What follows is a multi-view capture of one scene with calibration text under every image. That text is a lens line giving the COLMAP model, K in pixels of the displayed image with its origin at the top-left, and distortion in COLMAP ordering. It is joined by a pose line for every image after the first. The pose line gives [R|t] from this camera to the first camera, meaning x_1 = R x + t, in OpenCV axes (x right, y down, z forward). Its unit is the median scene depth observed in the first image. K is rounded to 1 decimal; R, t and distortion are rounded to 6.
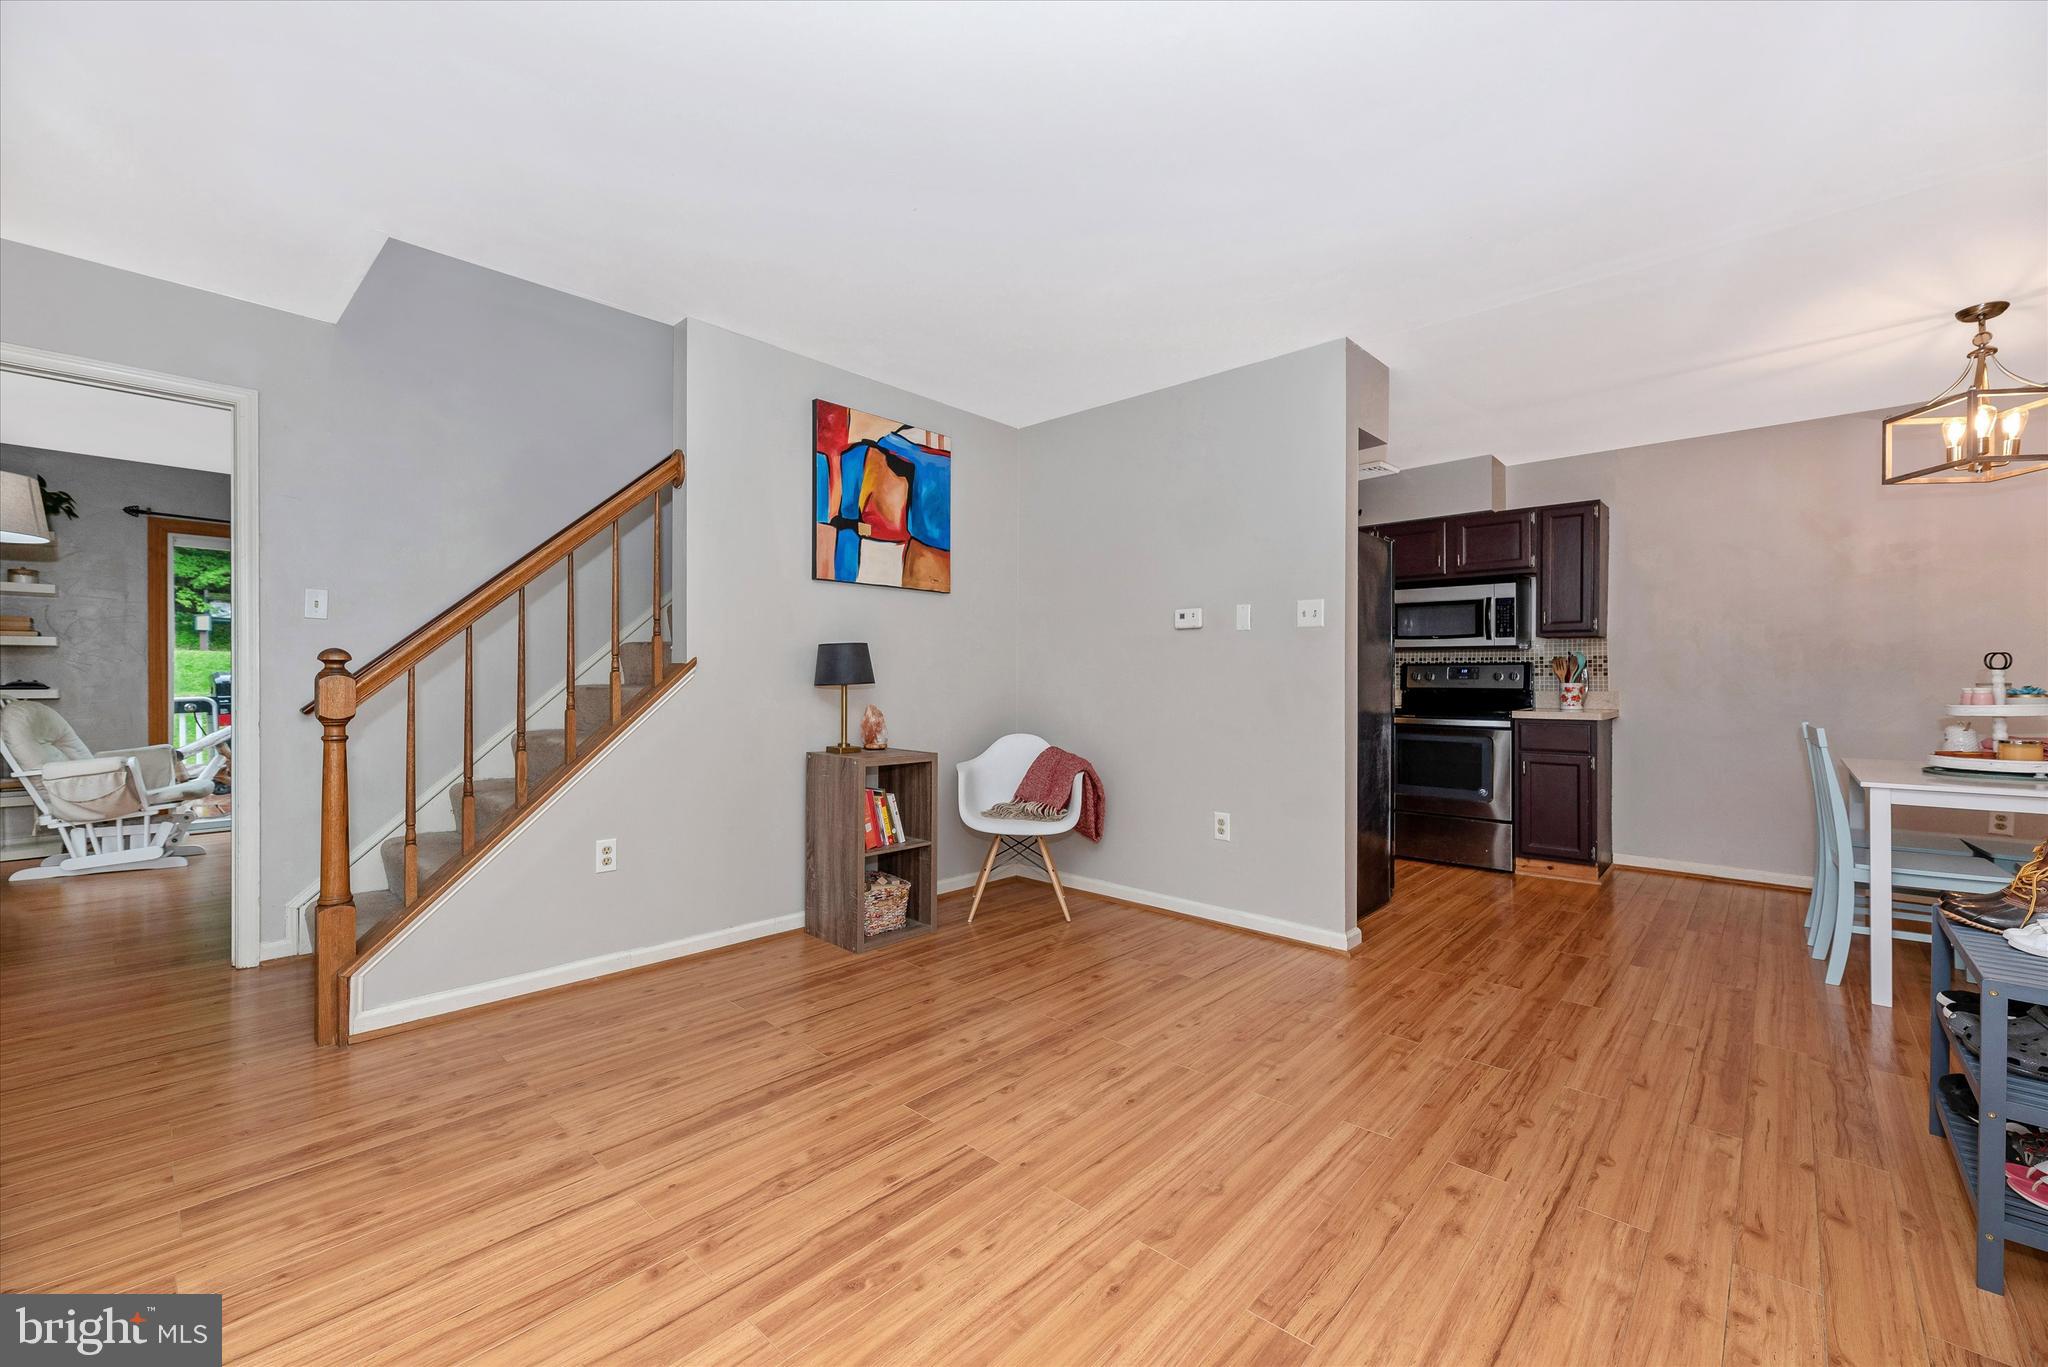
lens RADIAL K [[831.7, 0, 1024.0], [0, 831.7, 683.5], [0, 0, 1]] dist [0.001724, 0.000418]
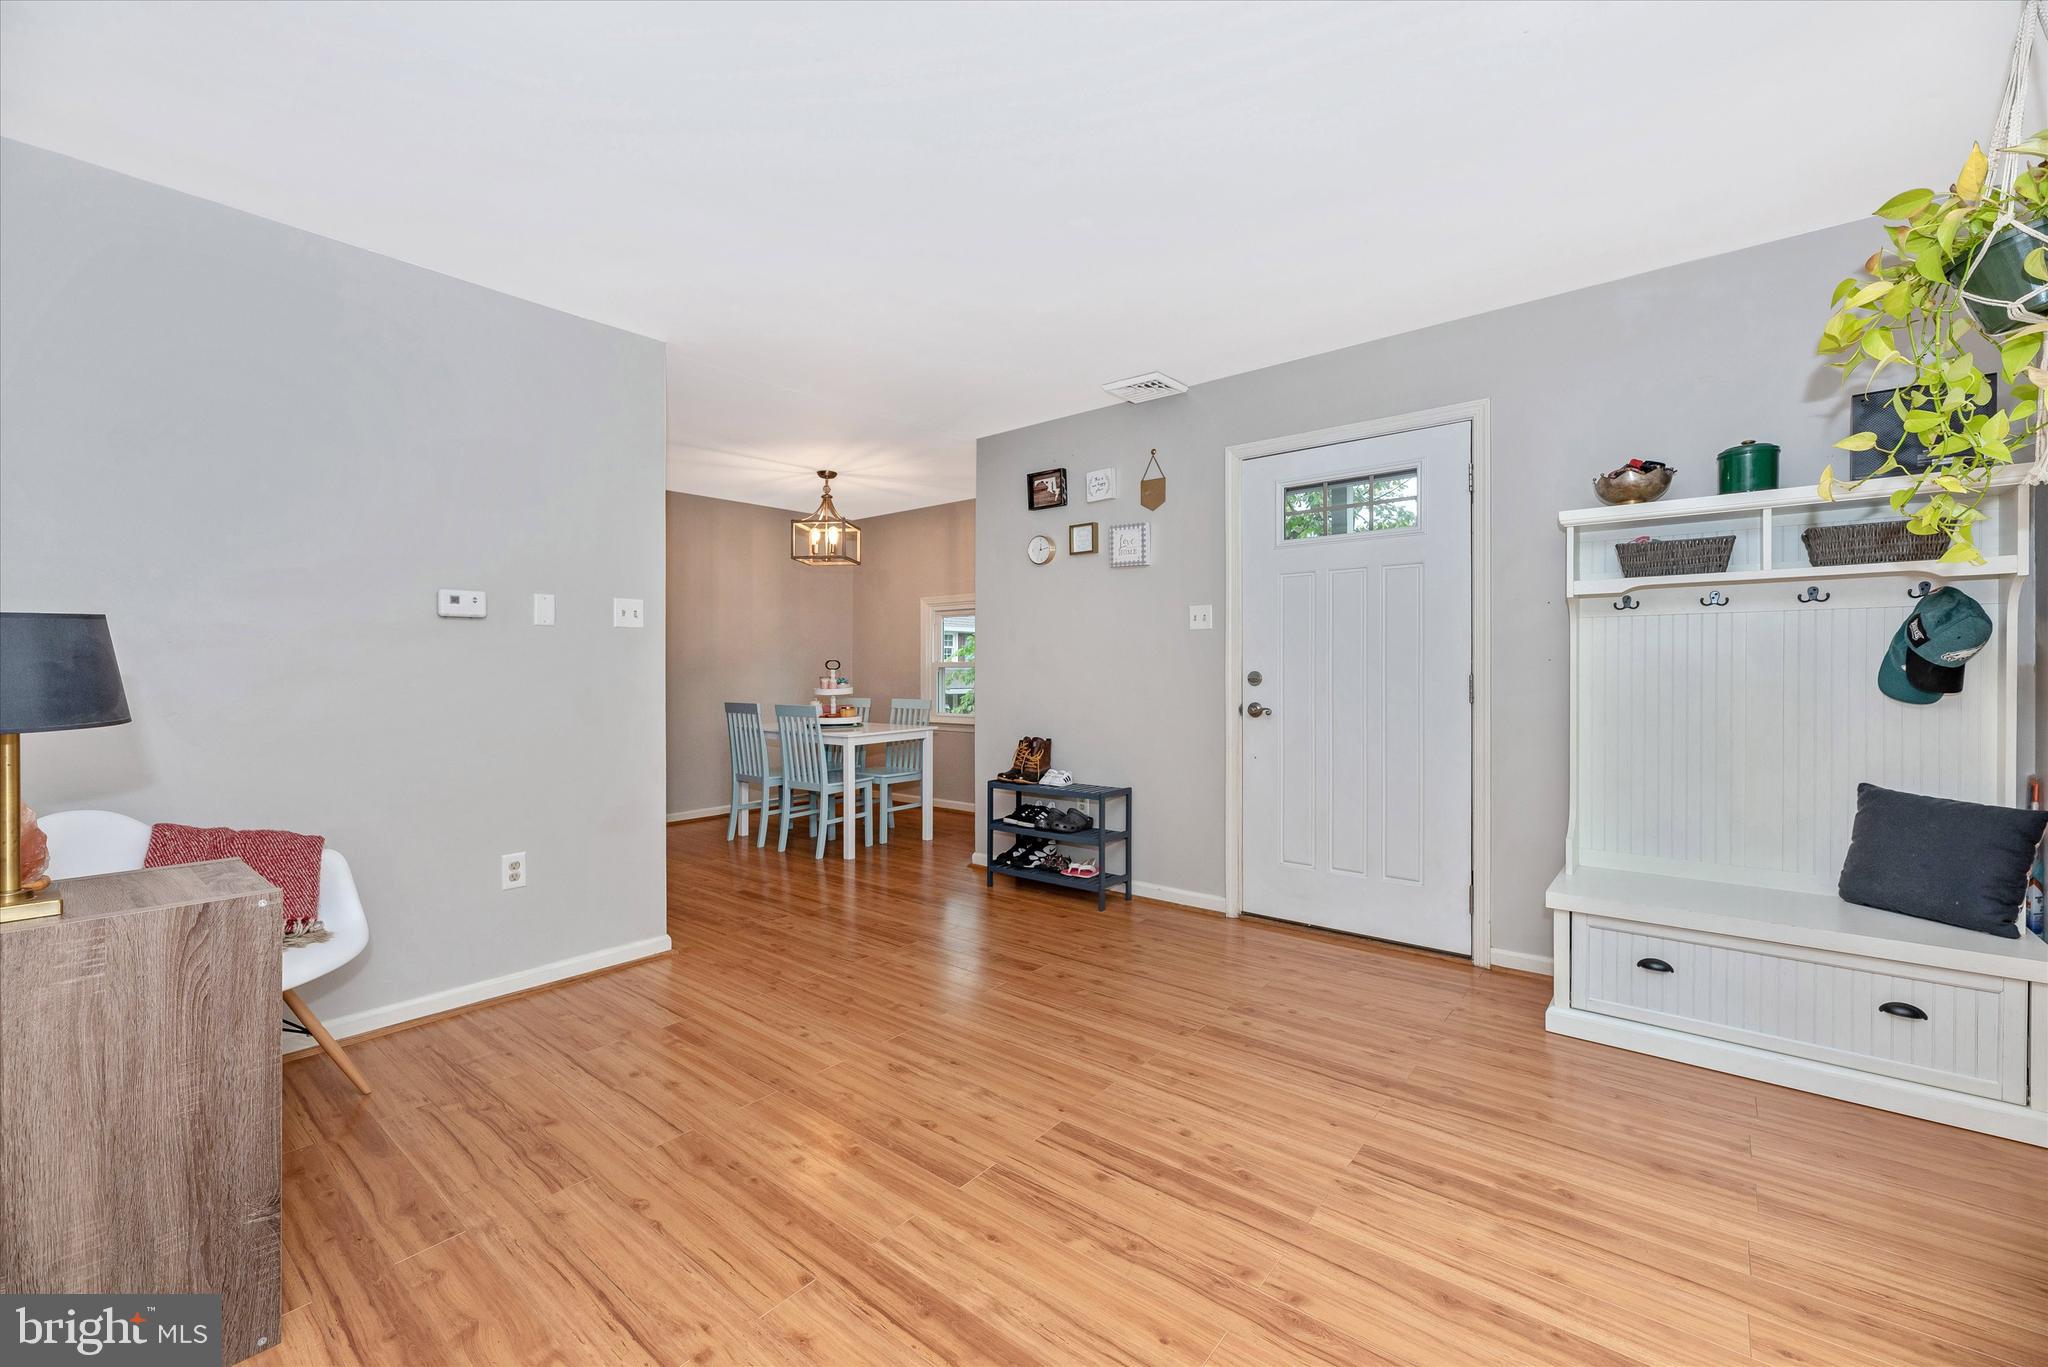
lens RADIAL K [[828.6, 0, 1021.8], [0, 828.6, 669.9], [0, 0, 1]] dist [0.000827, 0.000136]
pose [[-0.057210, -0.006667, 0.998340, -0.803592], [0.009213, 0.999932, 0.007206, -0.027661], [-0.998320, 0.009610, -0.057145, 0.787903]]
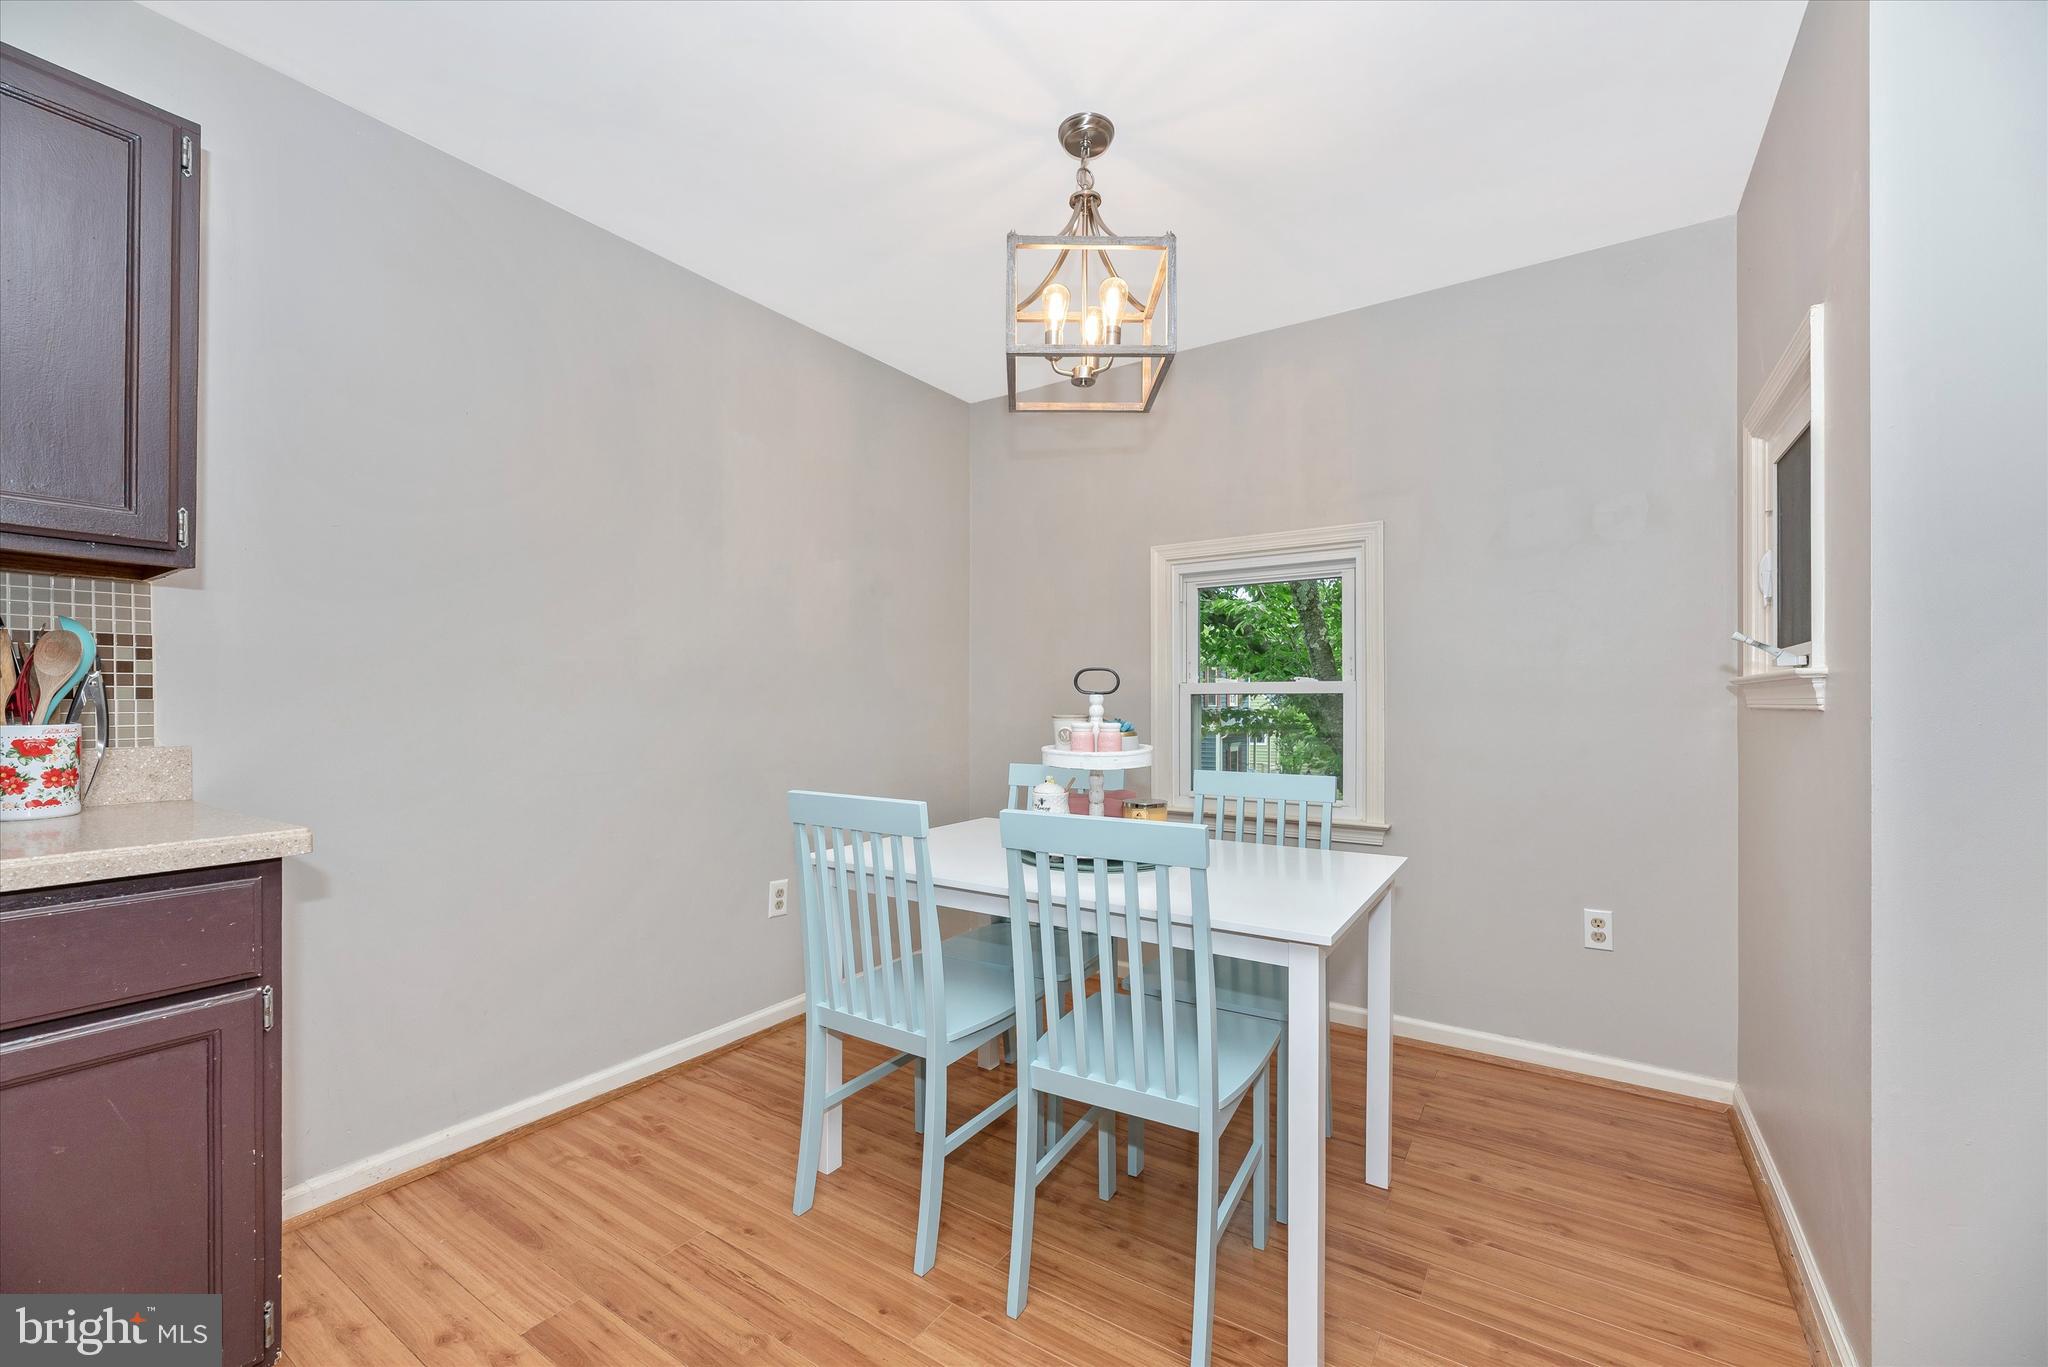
lens RADIAL K [[831.7, 0, 1024.0], [0, 831.7, 683.5], [0, 0, 1]] dist [0.001724, 0.000418]
pose [[-0.164358, -0.001755, 0.986399, 0.609178], [-0.000579, 0.999998, 0.001683, -0.028060], [-0.986401, -0.000295, -0.164359, 1.337415]]
